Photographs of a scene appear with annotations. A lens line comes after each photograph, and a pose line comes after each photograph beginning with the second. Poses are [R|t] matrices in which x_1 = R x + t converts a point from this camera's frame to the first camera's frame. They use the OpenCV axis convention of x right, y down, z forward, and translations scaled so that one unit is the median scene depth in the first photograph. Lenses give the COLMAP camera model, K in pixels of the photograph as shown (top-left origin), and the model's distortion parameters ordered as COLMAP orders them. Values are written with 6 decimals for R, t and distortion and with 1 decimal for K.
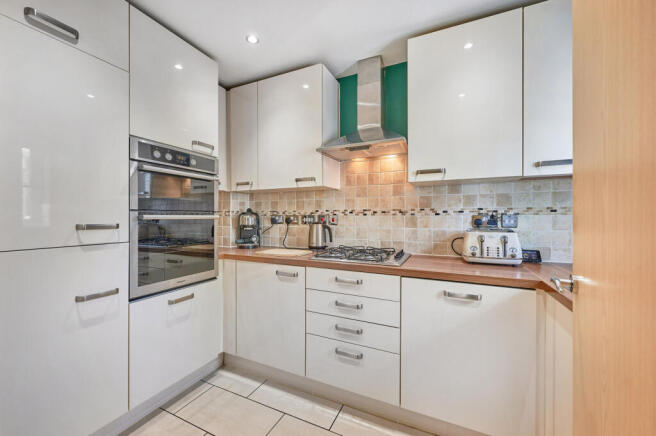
lens RADIAL K [[258.4, 0, 327.4], [0, 258.4, 217.5], [0, 0, 1]] dist [-0.001100, -0.000695]
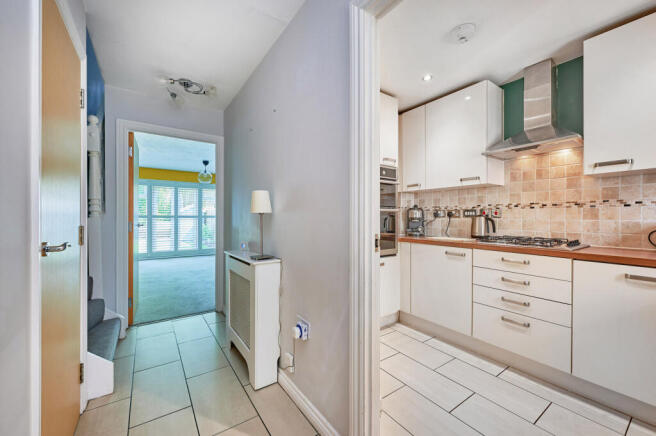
lens RADIAL K [[258.4, 0, 324.7], [0, 258.4, 217.1], [0, 0, 1]] dist [-0.001100, -0.000695]
pose [[0.863221, 0.002788, -0.504818, -0.062010], [-0.004683, 0.999986, -0.002485, 0.037950], [0.504804, 0.004509, 0.863222, -0.390032]]
